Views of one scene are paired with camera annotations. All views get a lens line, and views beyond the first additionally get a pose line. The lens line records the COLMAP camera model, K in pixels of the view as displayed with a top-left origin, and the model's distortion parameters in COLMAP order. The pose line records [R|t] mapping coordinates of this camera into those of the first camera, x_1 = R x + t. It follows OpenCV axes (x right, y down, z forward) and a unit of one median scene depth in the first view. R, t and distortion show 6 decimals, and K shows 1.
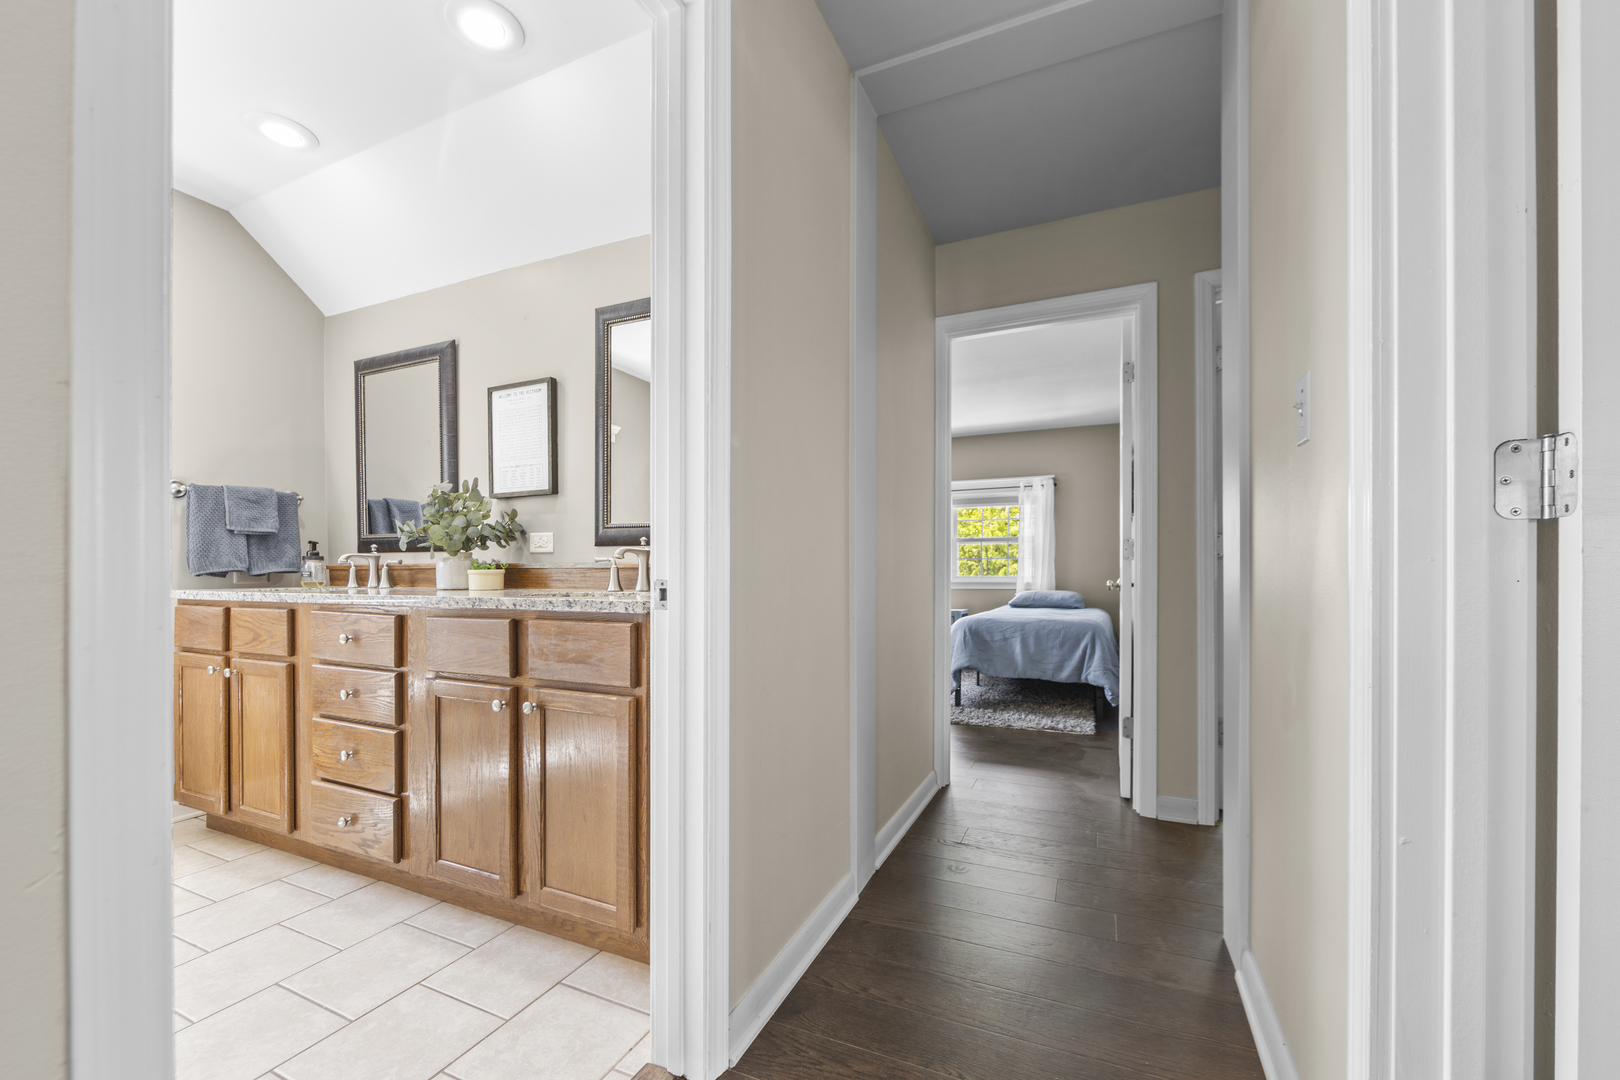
lens RADIAL K [[648.7, 0, 805.4], [0, 648.7, 573.5], [0, 0, 1]] dist [-0.005580, -0.000045]
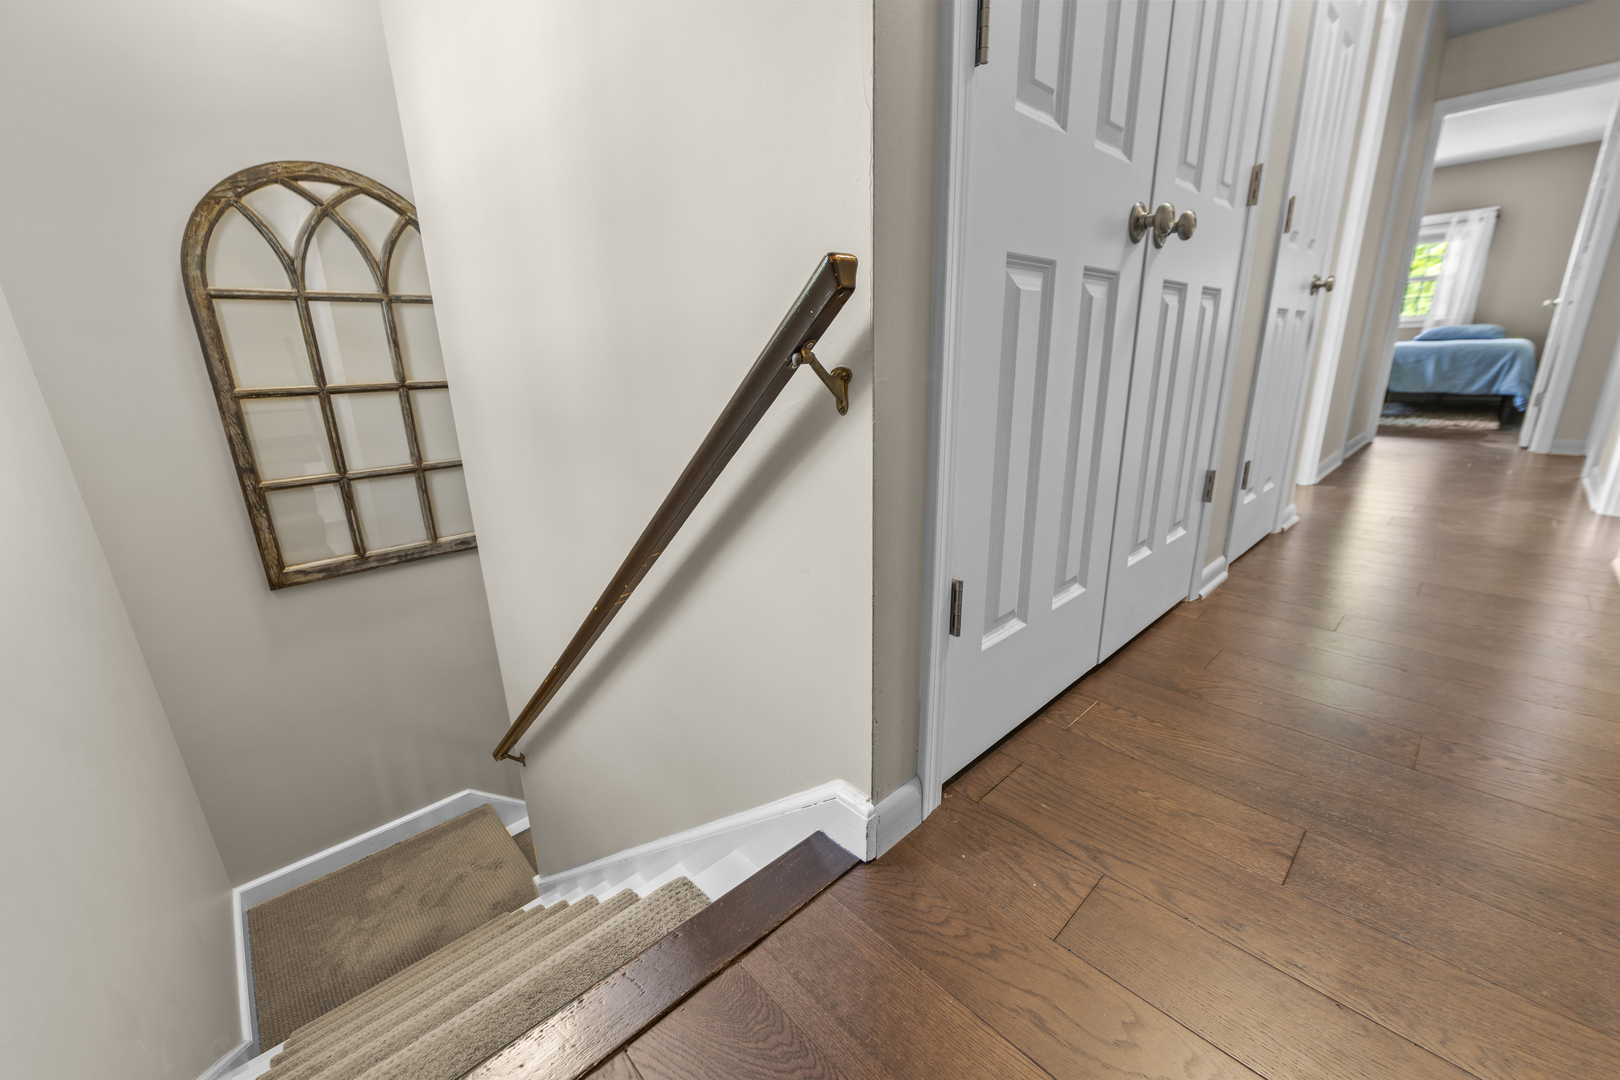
lens RADIAL K [[648.7, 0, 801.6], [0, 648.7, 549.2], [0, 0, 1]] dist [-0.005580, -0.000045]
pose [[0.928760, 0.079520, -0.362052, -0.196592], [0.029838, 0.957512, 0.286846, 0.035859], [0.369480, -0.277214, 0.886926, -0.395550]]
